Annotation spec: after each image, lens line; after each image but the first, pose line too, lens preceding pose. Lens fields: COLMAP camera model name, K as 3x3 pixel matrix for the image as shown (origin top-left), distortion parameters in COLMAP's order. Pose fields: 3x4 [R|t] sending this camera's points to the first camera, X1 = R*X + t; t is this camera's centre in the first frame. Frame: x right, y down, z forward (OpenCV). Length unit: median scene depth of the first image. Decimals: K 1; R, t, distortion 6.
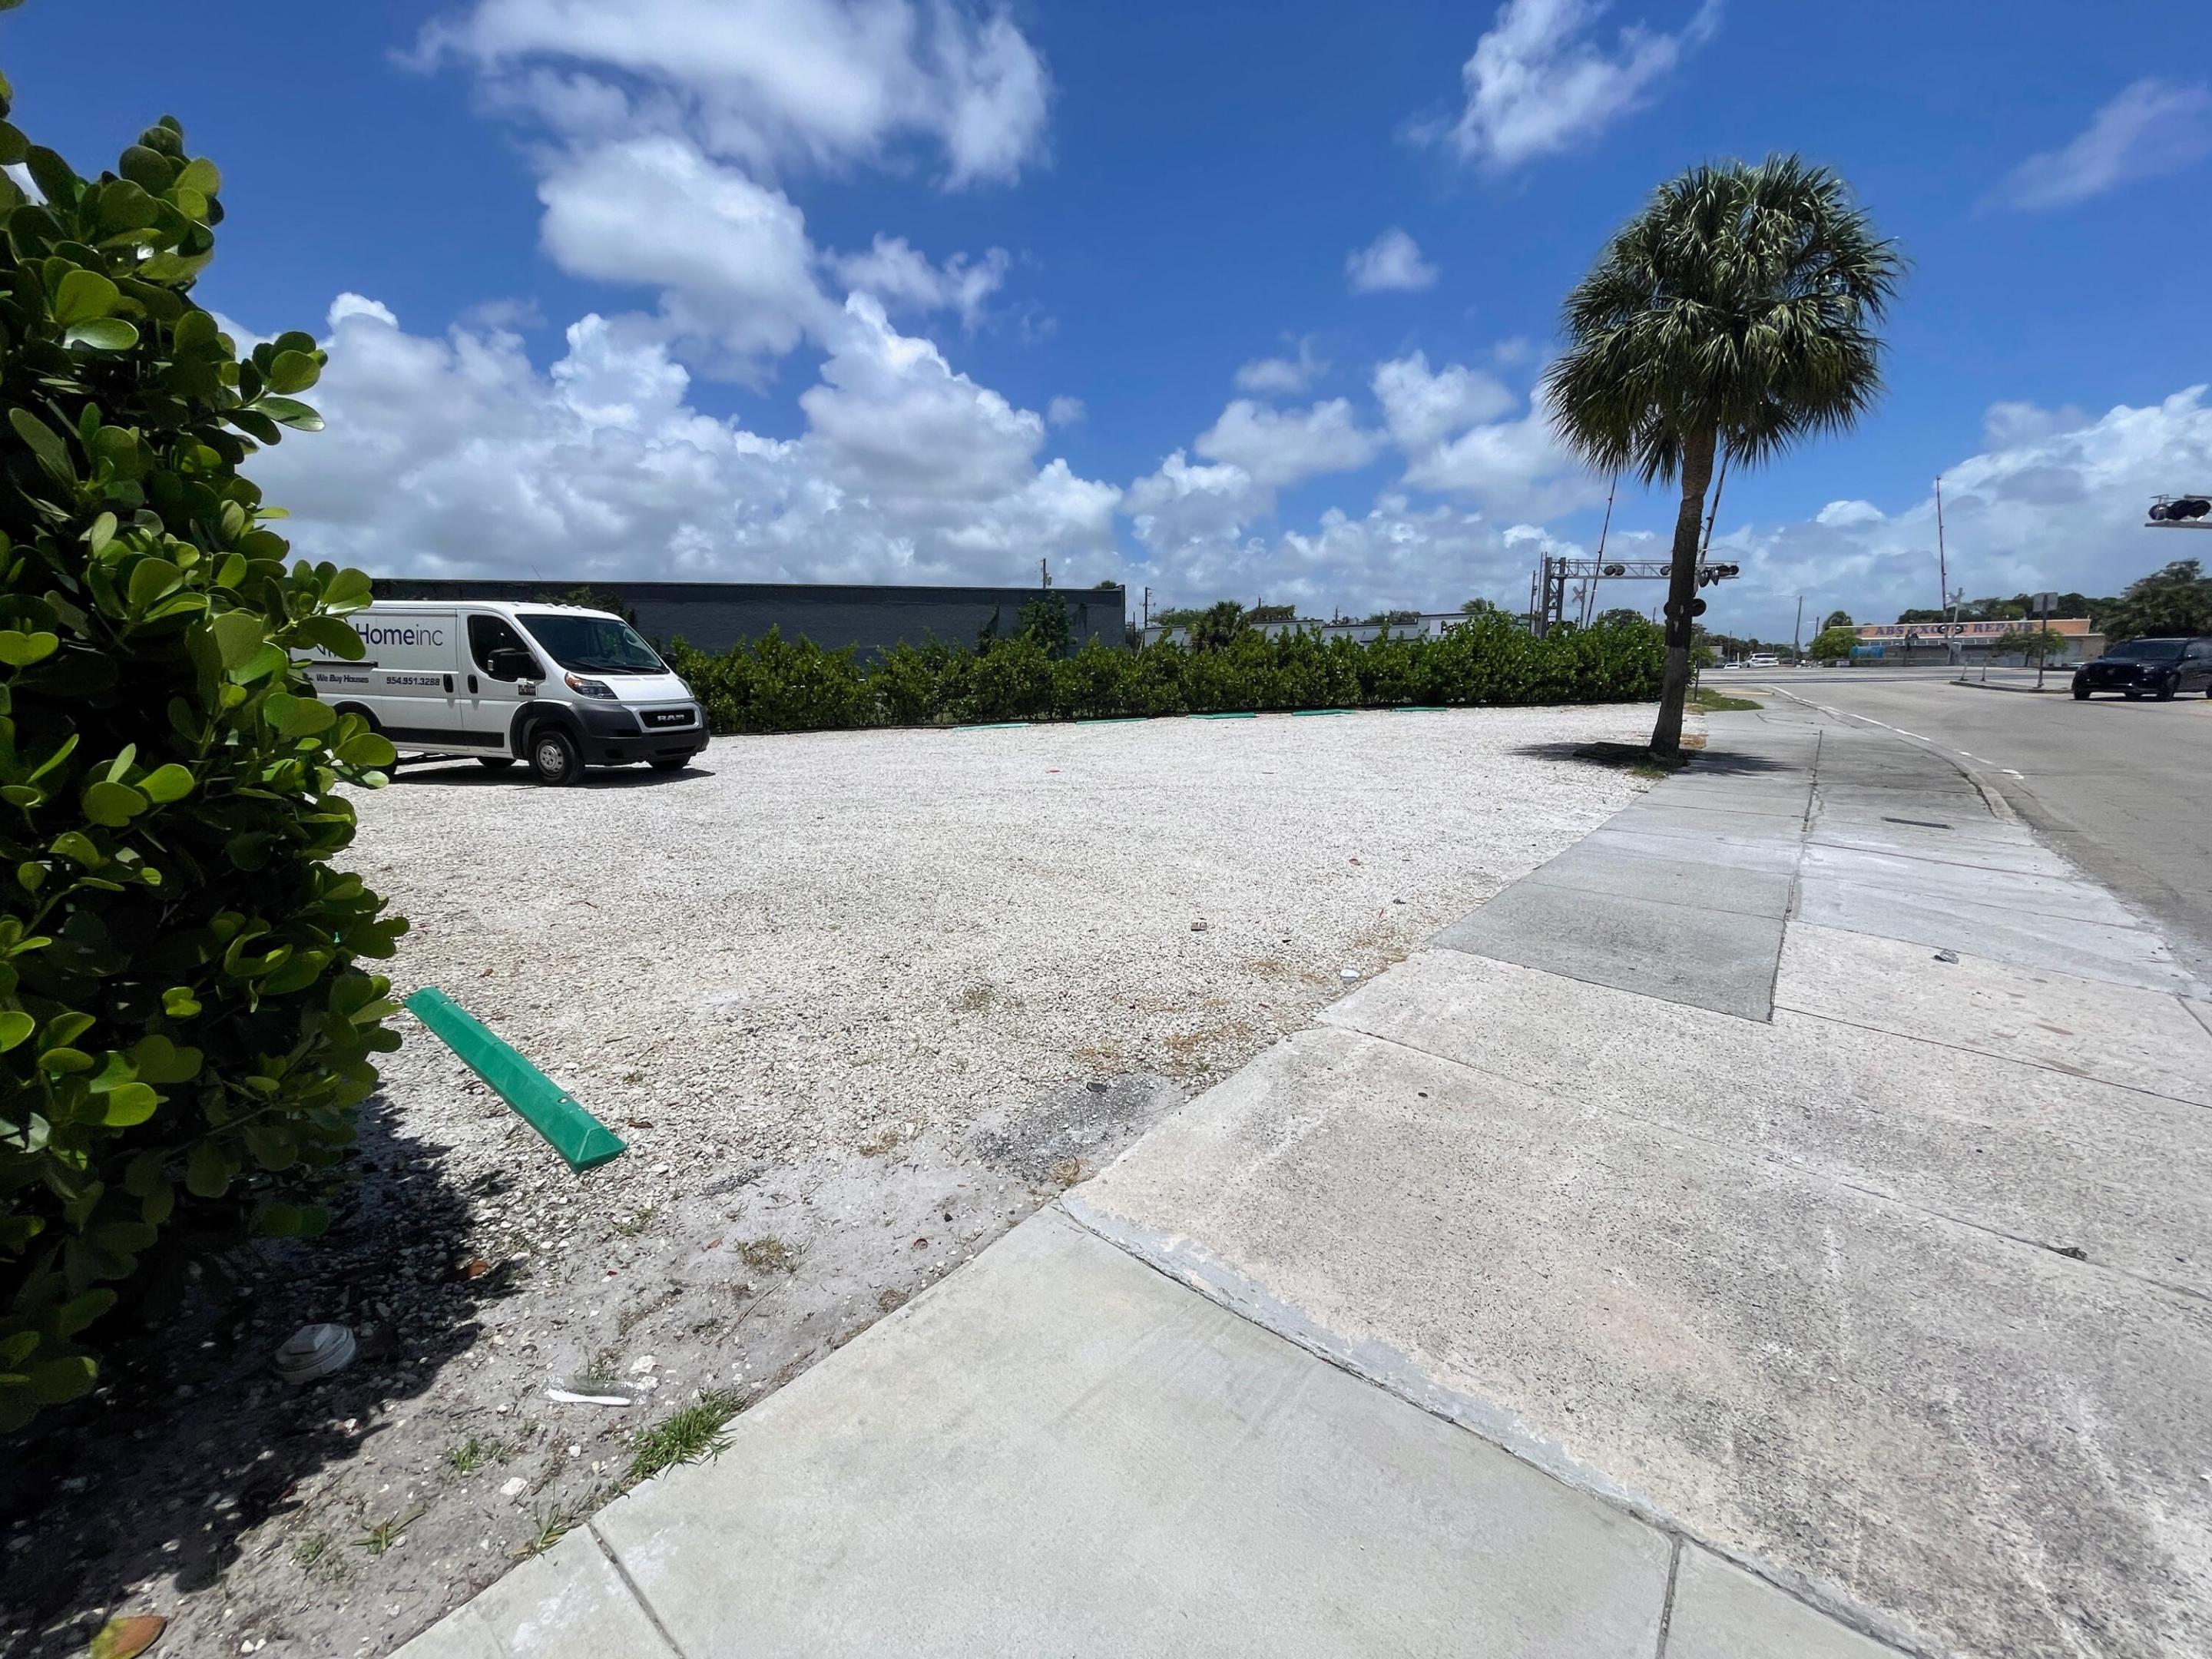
lens RADIAL K [[892.2, 0, 1104.8], [0, 892.2, 812.9], [0, 0, 1]] dist [-0.002351, 0.000442]
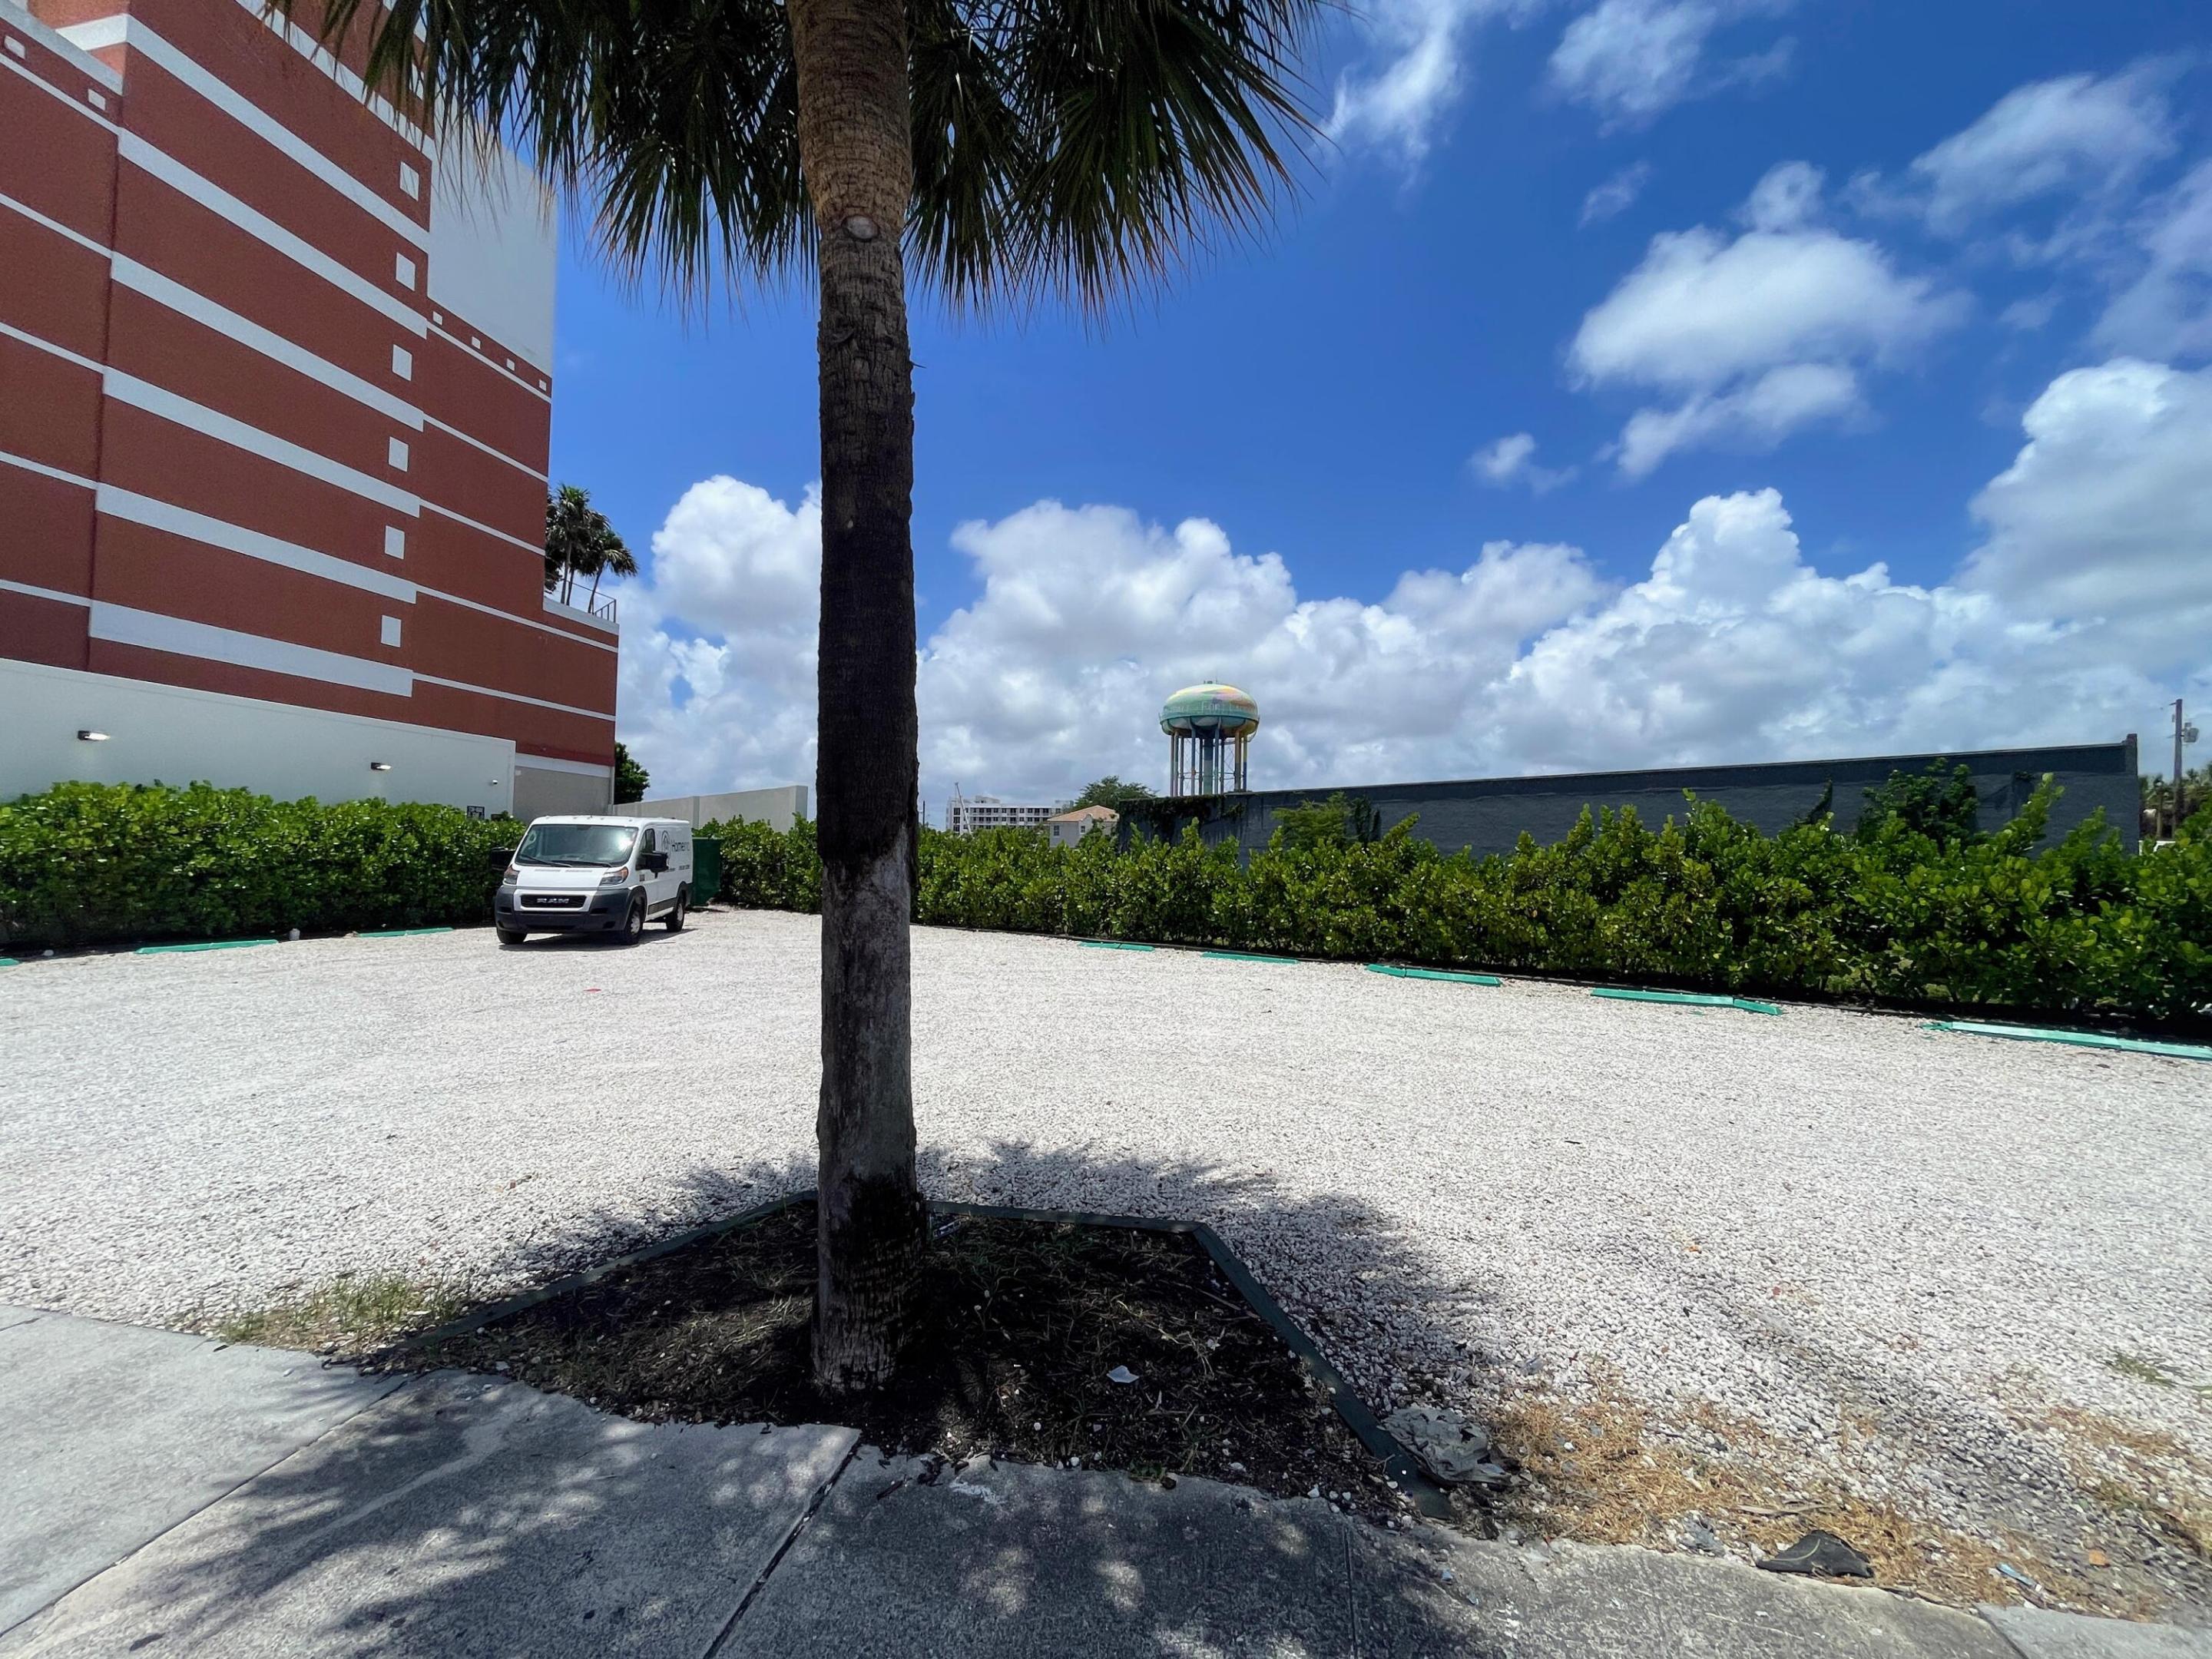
lens RADIAL K [[892.2, 0, 1100.9], [0, 892.2, 840.0], [0, 0, 1]] dist [-0.002351, 0.000442]
pose [[0.448795, -0.002420, -0.893631, 0.541796], [-0.166327, 0.982296, -0.086192, -0.114548], [0.878020, 0.187317, 0.440447, 0.602712]]
